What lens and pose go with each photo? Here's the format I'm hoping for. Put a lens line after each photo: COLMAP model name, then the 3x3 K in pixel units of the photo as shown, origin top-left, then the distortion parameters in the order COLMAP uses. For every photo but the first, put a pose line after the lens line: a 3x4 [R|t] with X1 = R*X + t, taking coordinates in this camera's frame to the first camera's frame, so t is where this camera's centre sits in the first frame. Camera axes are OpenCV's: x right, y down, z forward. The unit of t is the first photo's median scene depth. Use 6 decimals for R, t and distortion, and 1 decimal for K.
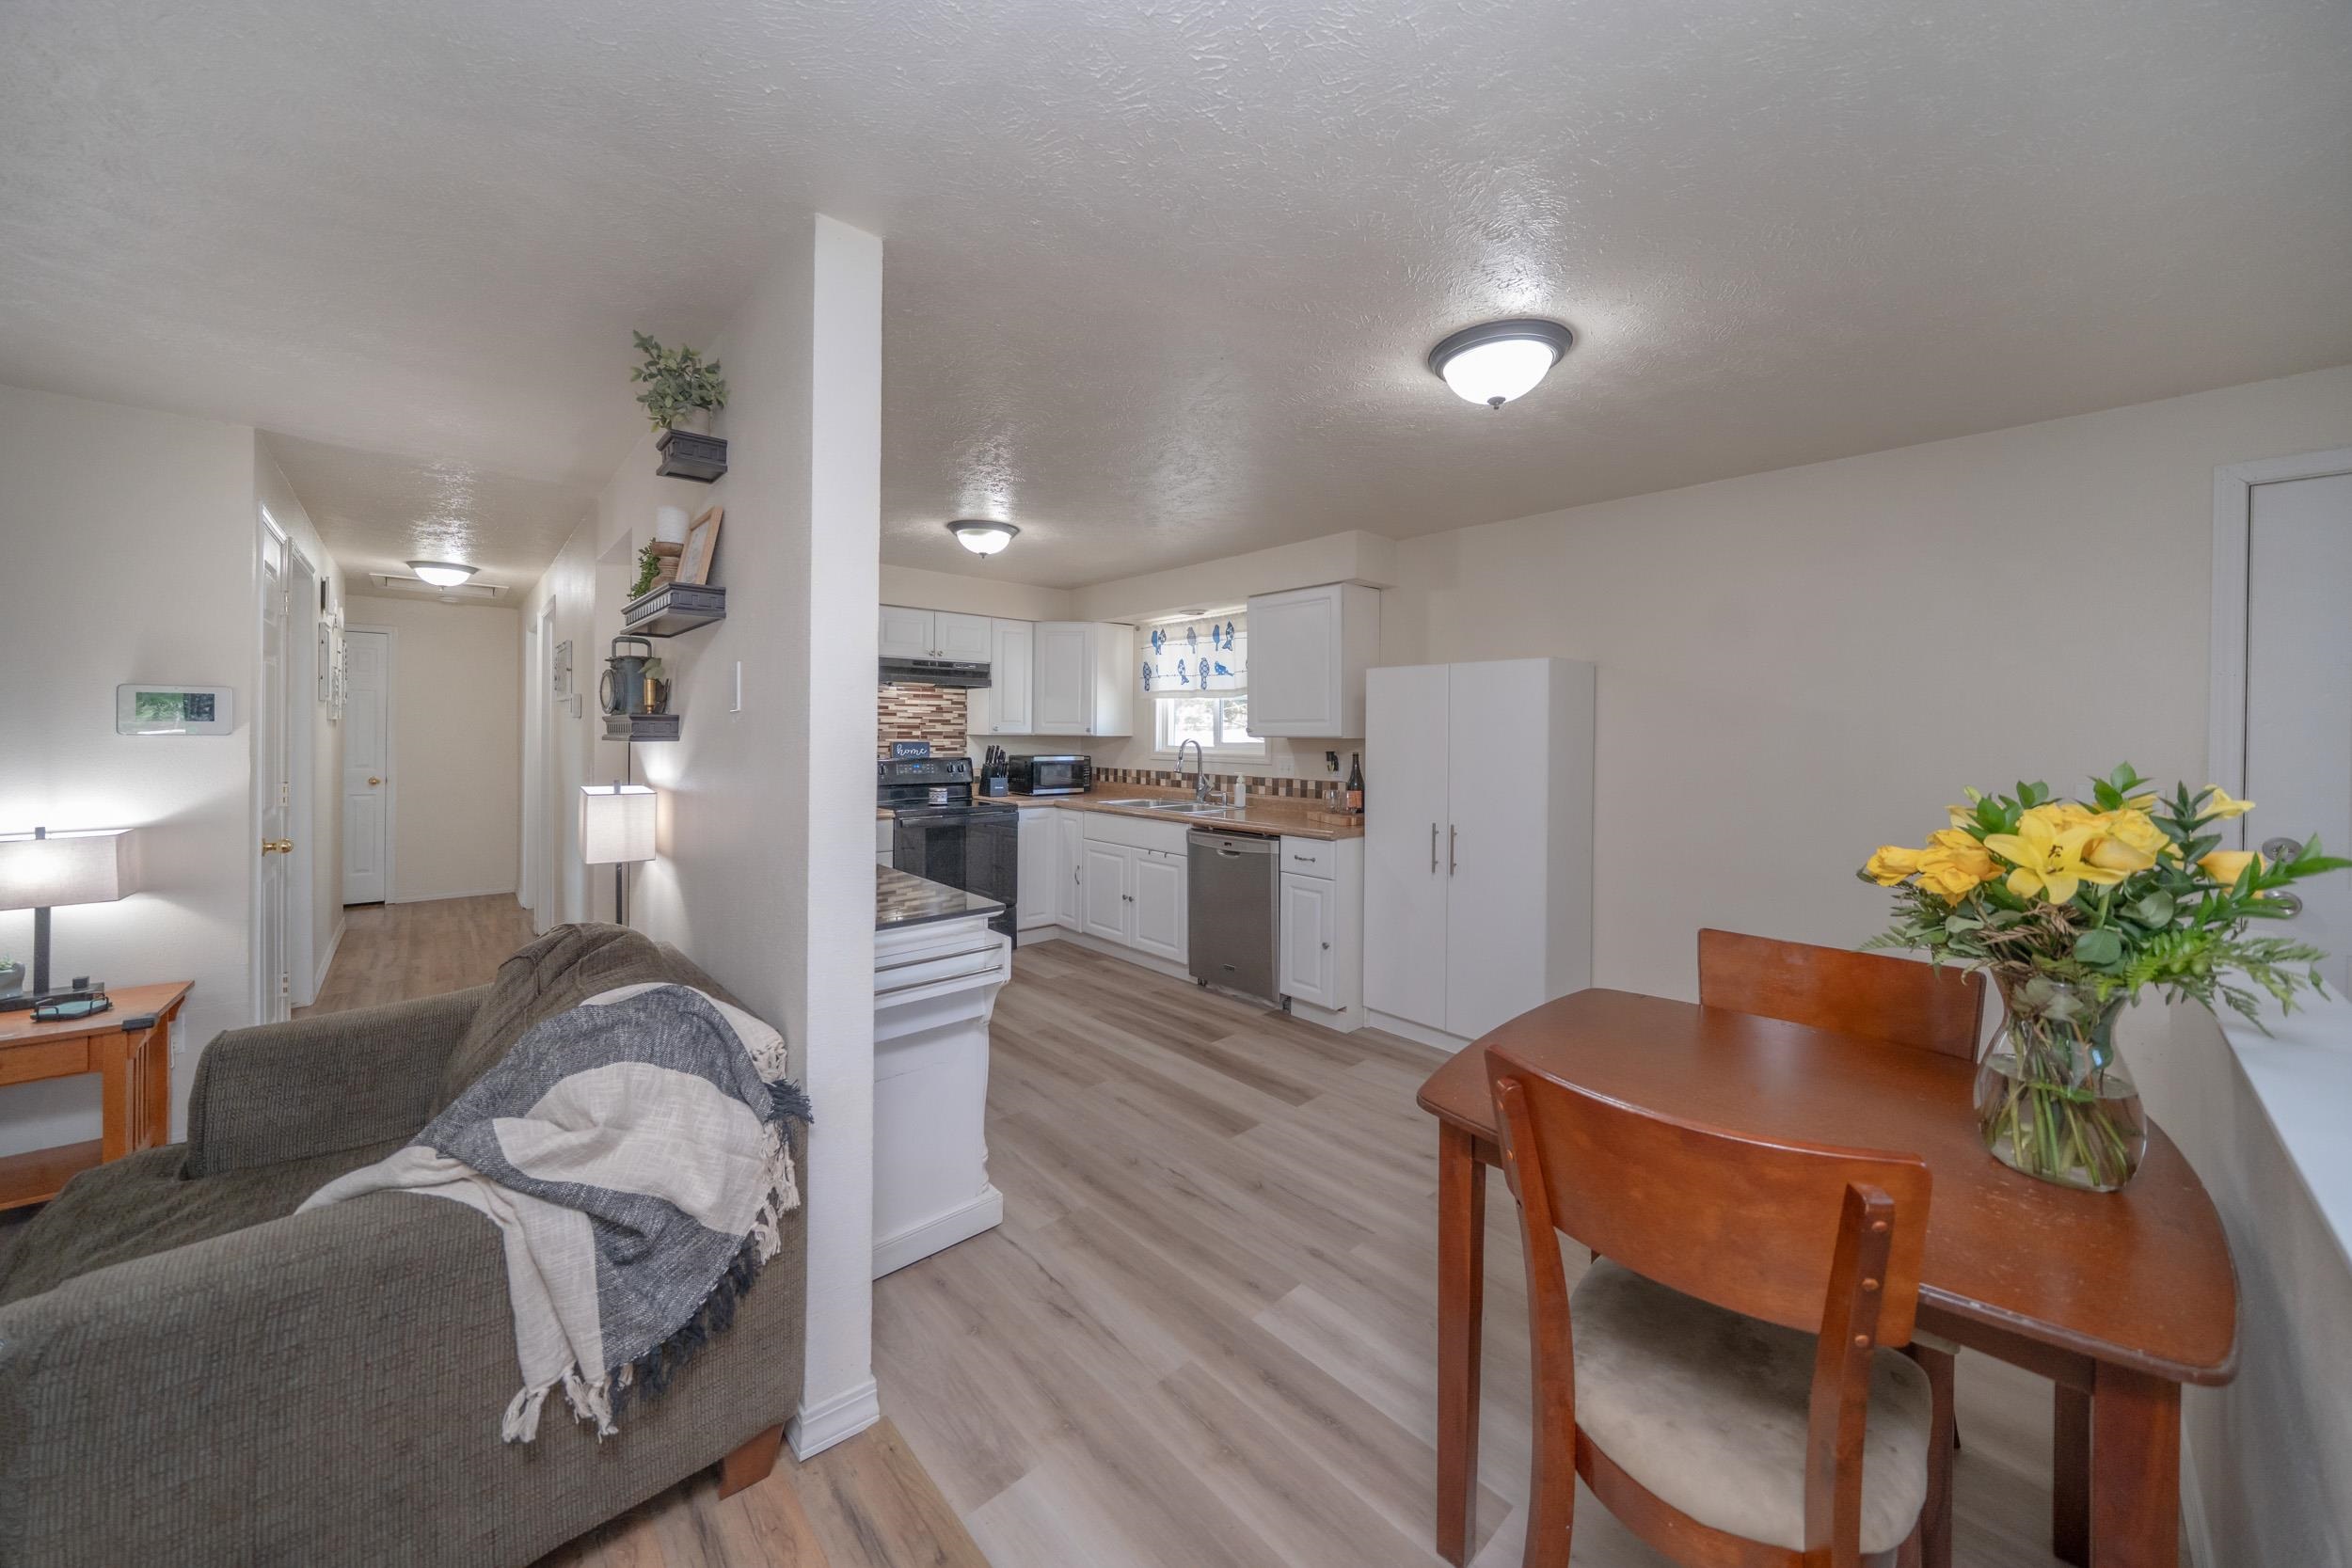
lens RADIAL K [[807.3, 0, 1196.9], [0, 807.3, 742.5], [0, 0, 1]] dist [-0.010215, 0.000820]
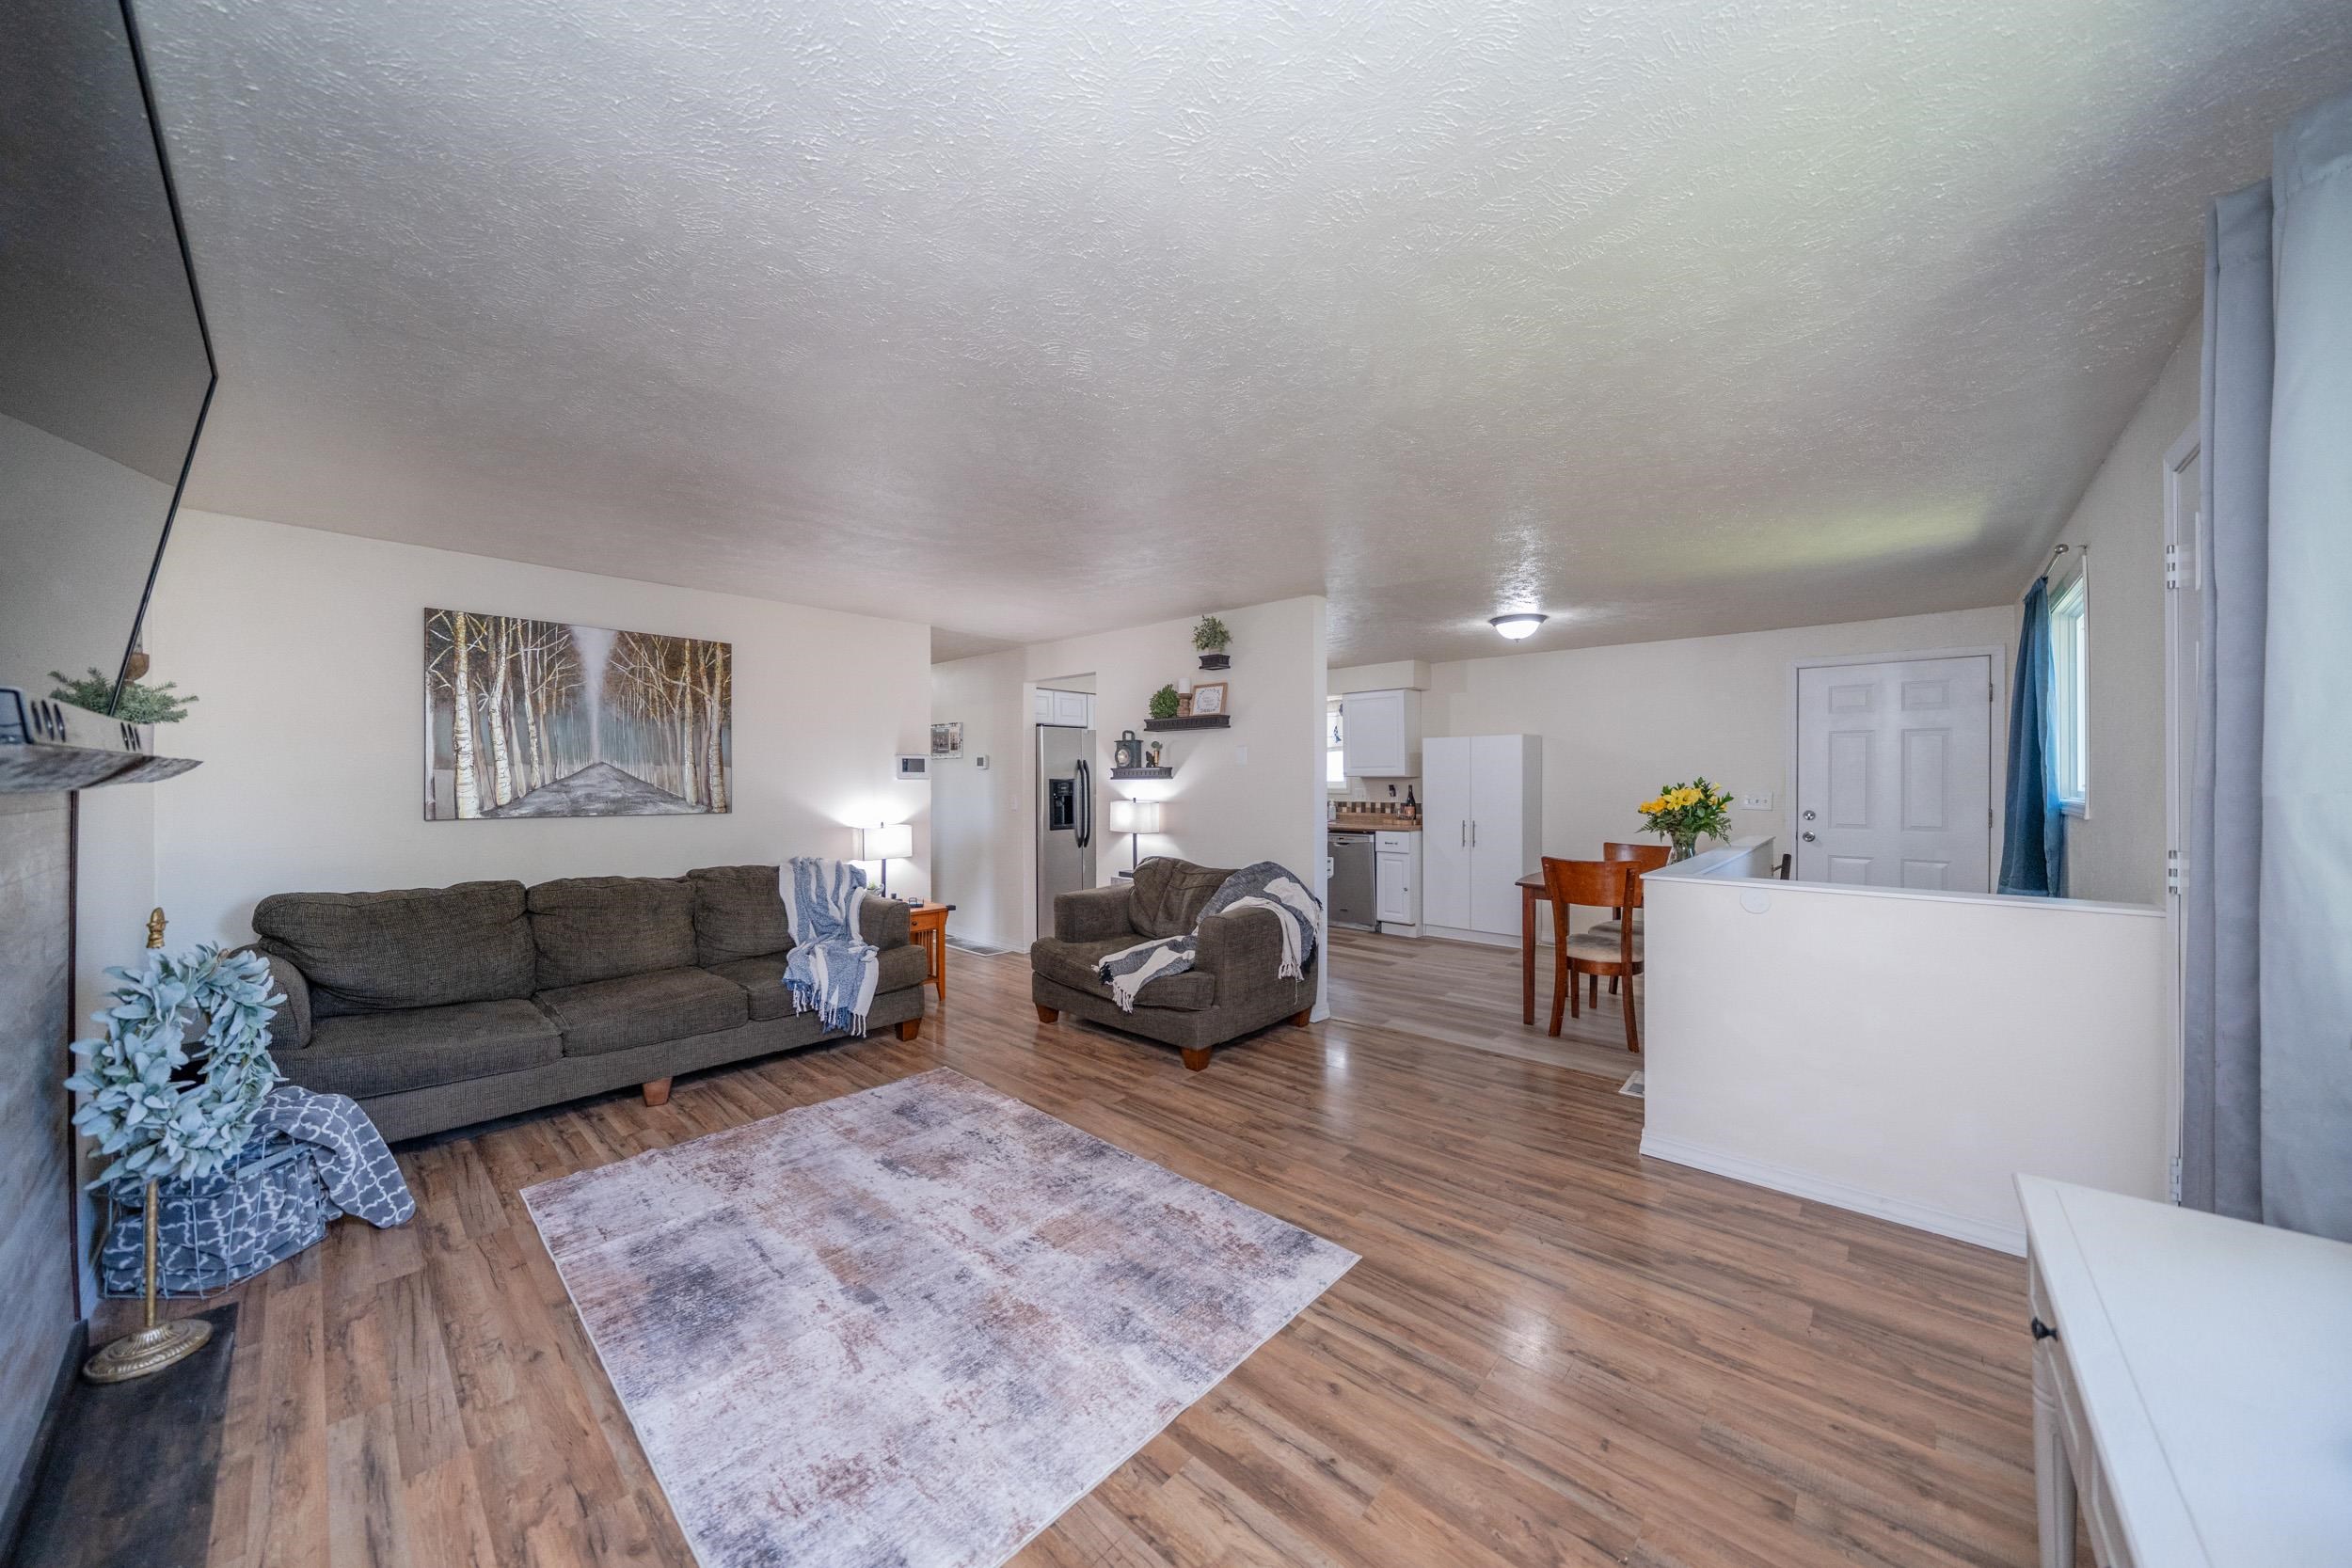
lens RADIAL K [[807.3, 0, 1143.9], [0, 807.3, 757.7], [0, 0, 1]] dist [-0.010215, 0.000820]
pose [[0.999679, -0.011962, 0.022317, -0.466661], [0.012750, 0.999289, -0.035490, 0.010588], [-0.021876, 0.035763, 0.999121, -0.808083]]
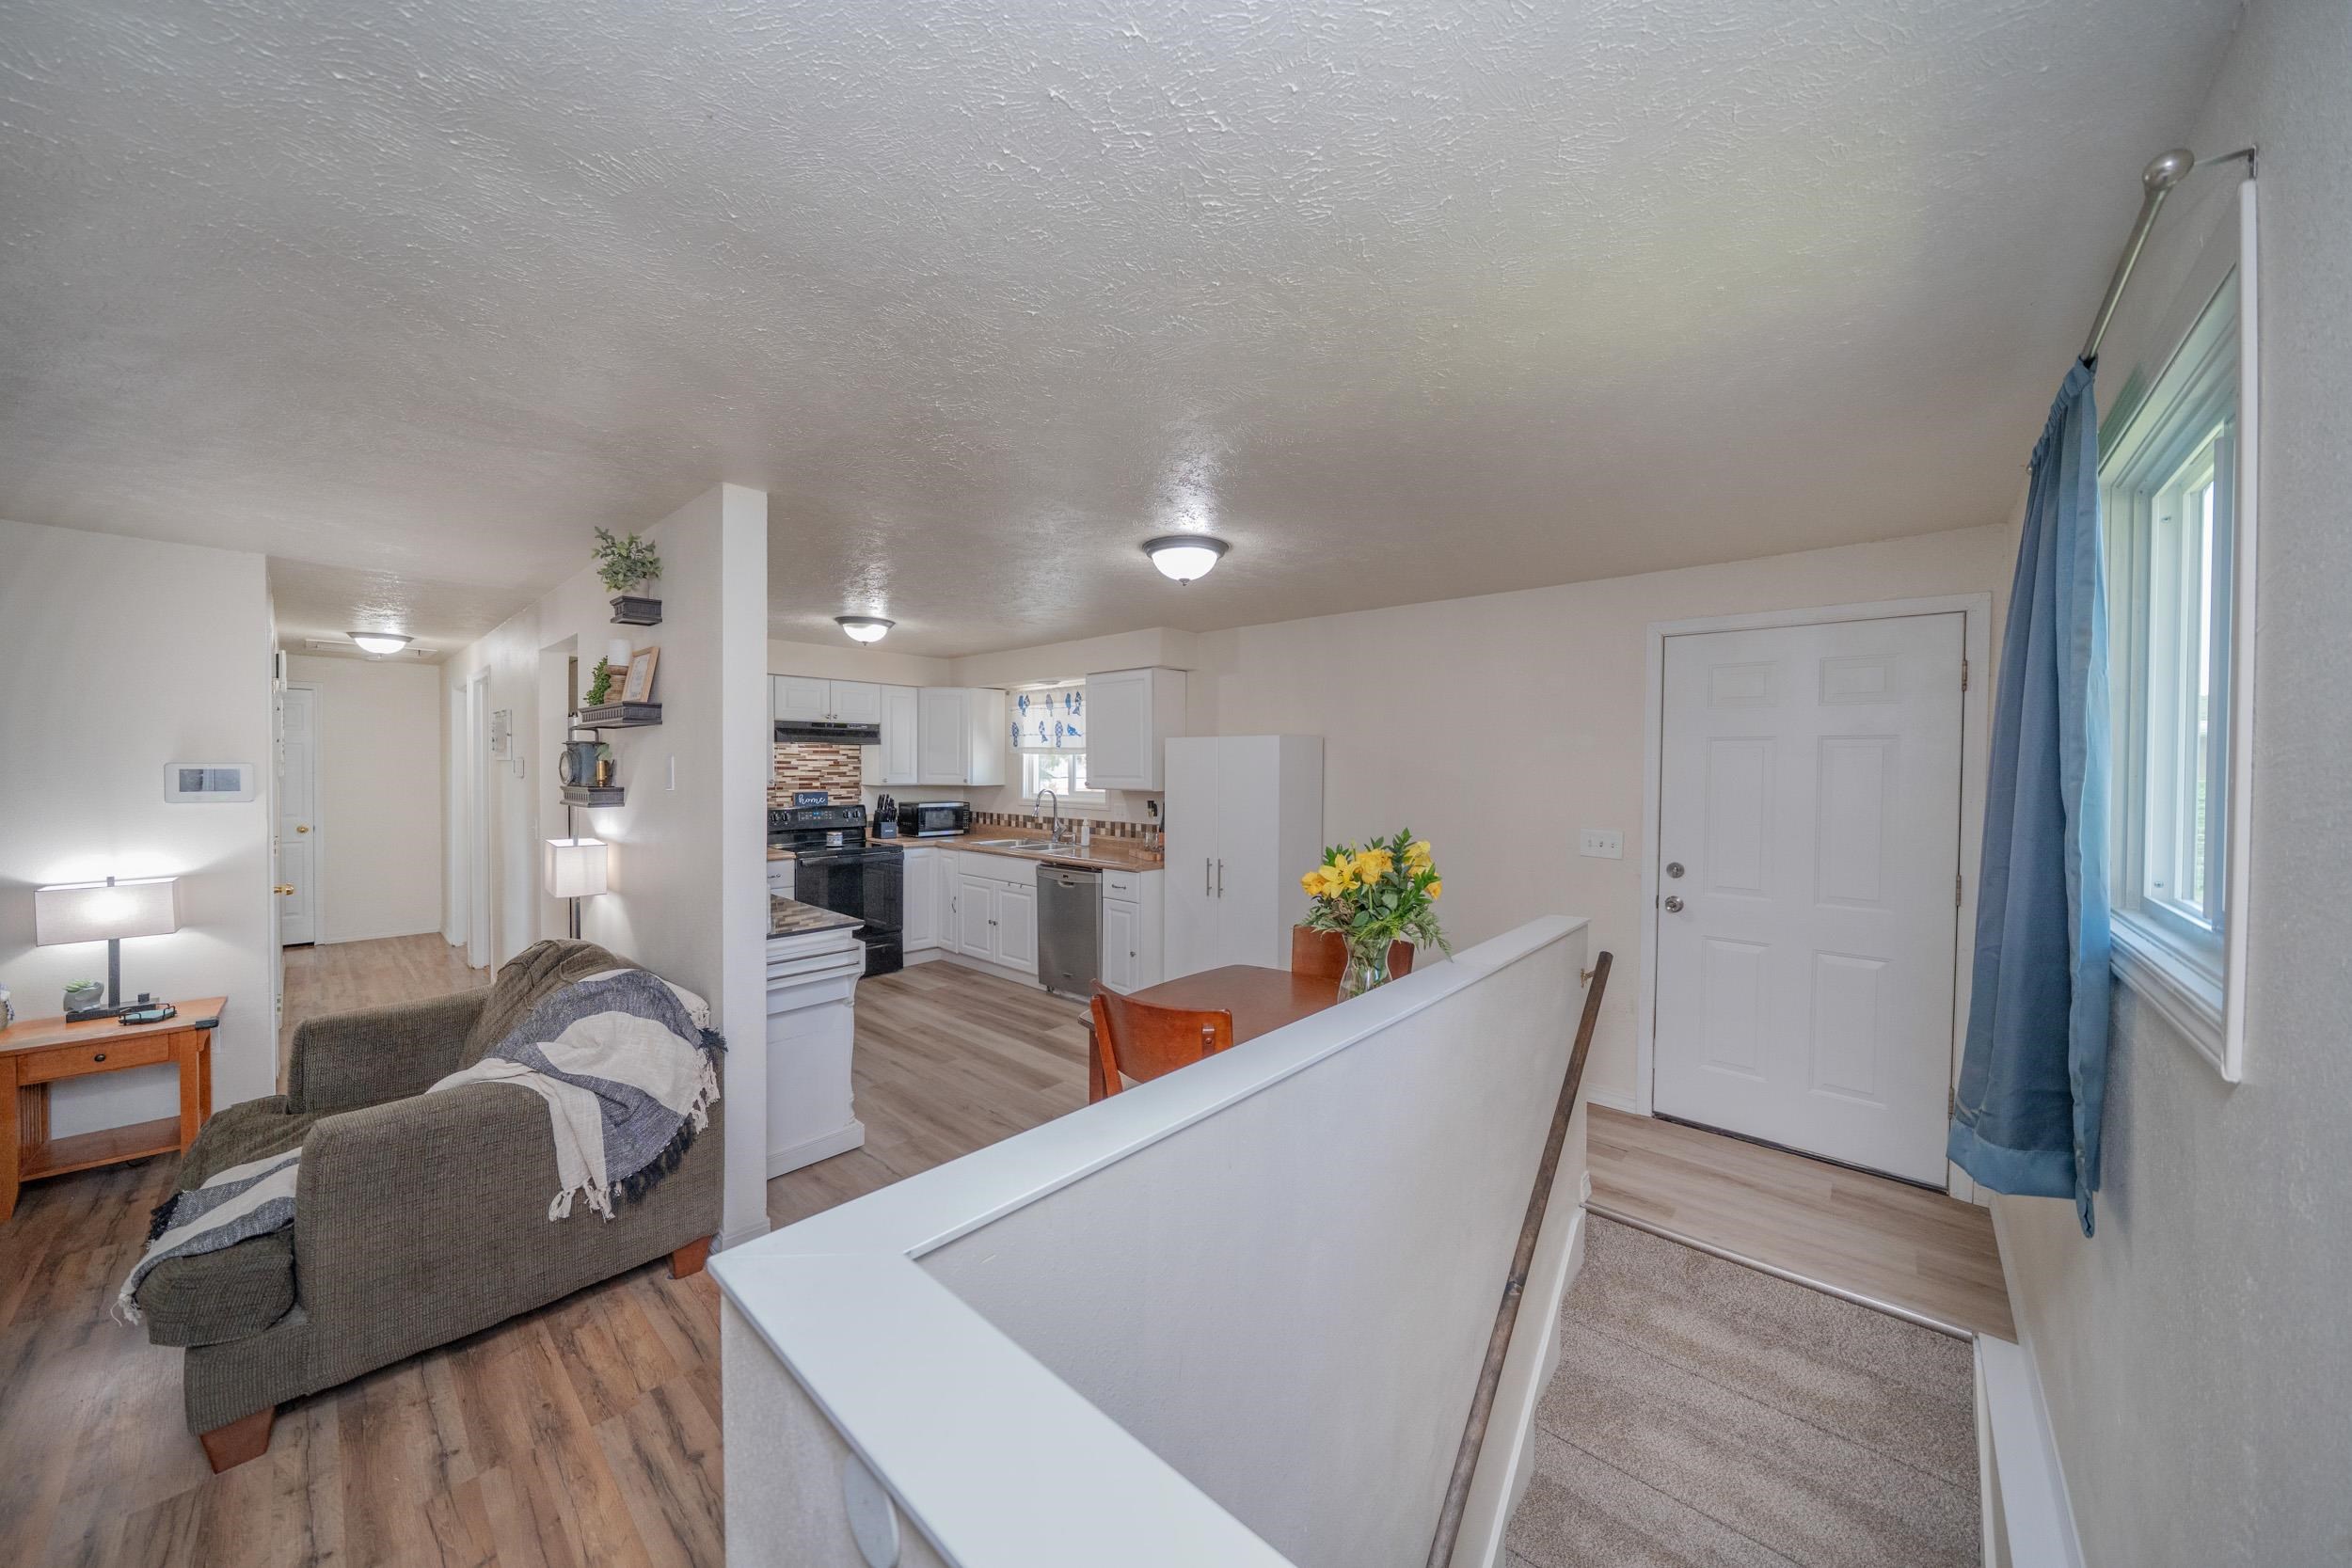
lens RADIAL K [[807.3, 0, 1156.9], [0, 807.3, 781.6], [0, 0, 1]] dist [-0.010215, 0.000820]
pose [[0.998933, -0.008563, 0.045378, 0.134322], [0.008127, 0.999919, 0.009778, -0.034557], [-0.045458, -0.009399, 0.998922, -0.275534]]
